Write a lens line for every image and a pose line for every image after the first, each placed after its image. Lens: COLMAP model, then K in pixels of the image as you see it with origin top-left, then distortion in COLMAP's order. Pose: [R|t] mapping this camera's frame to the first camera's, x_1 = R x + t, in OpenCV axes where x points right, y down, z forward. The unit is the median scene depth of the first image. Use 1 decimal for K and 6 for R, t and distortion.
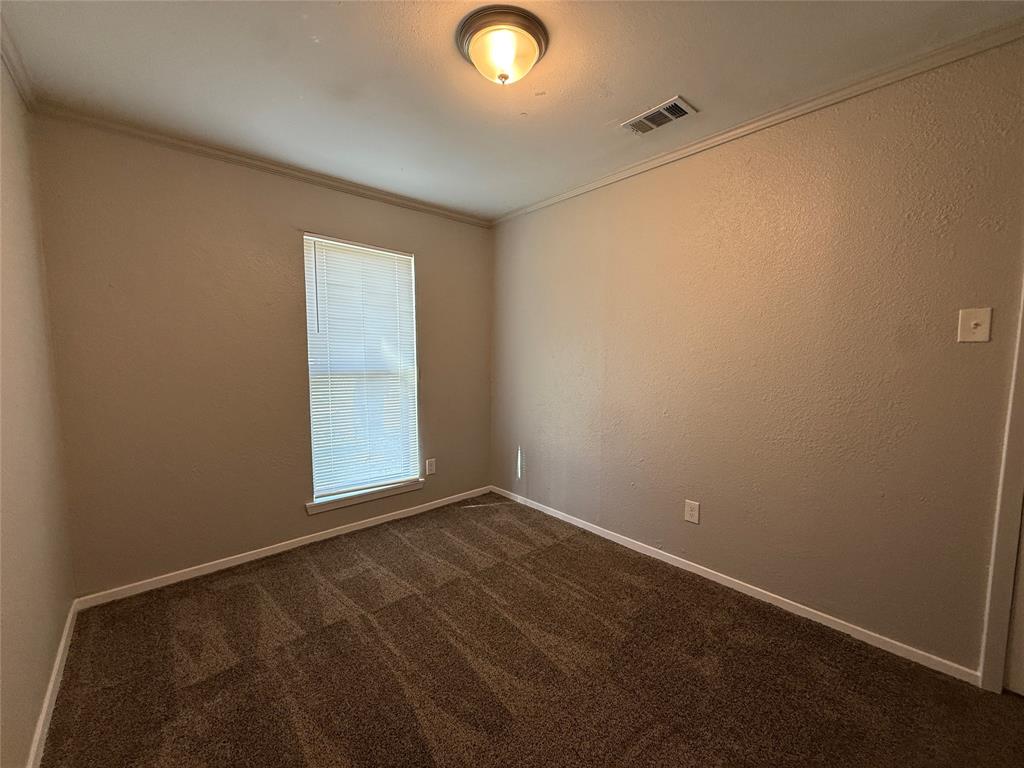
lens RADIAL K [[409.3, 0, 511.8], [0, 409.3, 383.3], [0, 0, 1]] dist [0.001930, -0.000565]
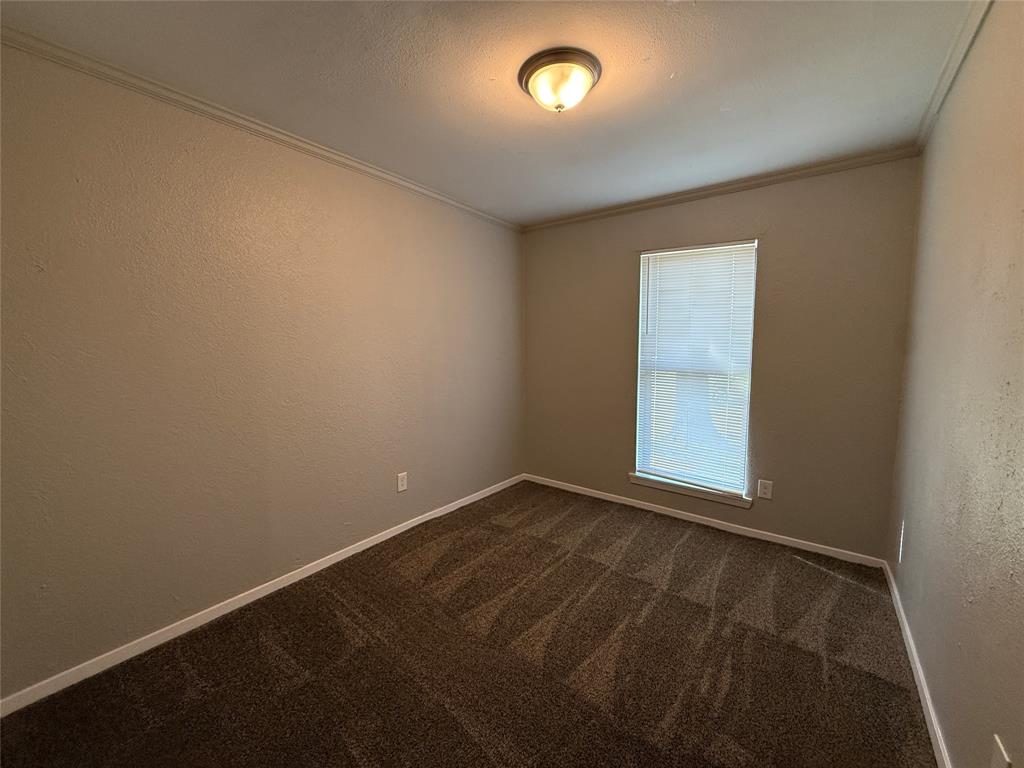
lens RADIAL K [[409.3, 0, 511.5], [0, 409.3, 384.1], [0, 0, 1]] dist [0.001930, -0.000565]
pose [[0.189194, 0.092932, -0.977532, 0.584834], [-0.077742, 0.993804, 0.079433, -0.041764], [0.978857, 0.060967, 0.195246, 0.368868]]
